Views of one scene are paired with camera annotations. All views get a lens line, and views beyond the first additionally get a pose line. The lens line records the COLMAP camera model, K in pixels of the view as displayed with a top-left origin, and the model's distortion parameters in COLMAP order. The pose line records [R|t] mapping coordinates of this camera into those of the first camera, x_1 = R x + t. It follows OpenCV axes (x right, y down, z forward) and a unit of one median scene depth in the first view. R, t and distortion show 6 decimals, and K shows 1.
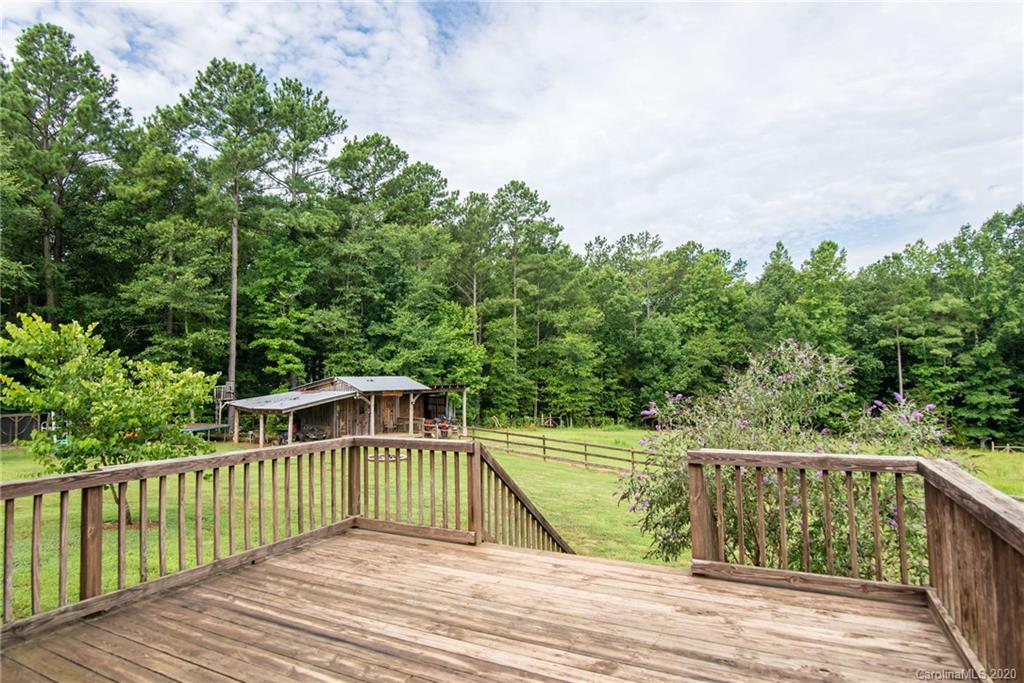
lens RADIAL K [[551.5, 0, 510.4], [0, 551.5, 349.6], [0, 0, 1]] dist [-0.018612, -0.000025]
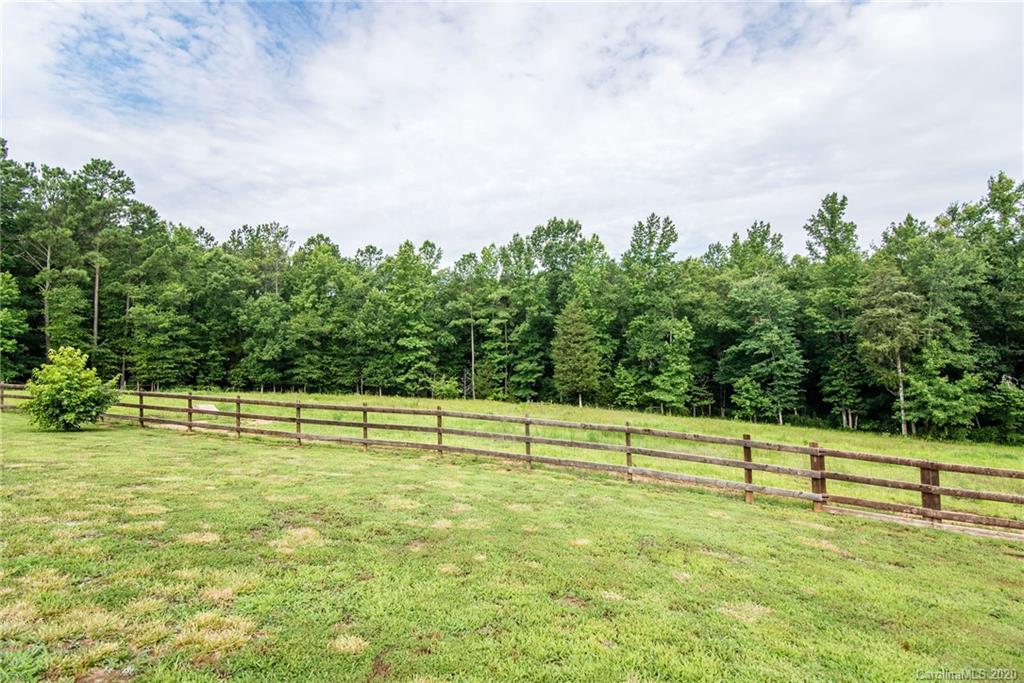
lens RADIAL K [[489.3, 0, 509.2], [0, 489.3, 344.6], [0, 0, 1]] dist [-0.017334, 0.000195]
pose [[0.950327, 0.010111, 0.311088, 0.456311], [-0.007582, 0.999928, -0.009340, 0.047501], [-0.311160, 0.006517, 0.950335, -0.106660]]
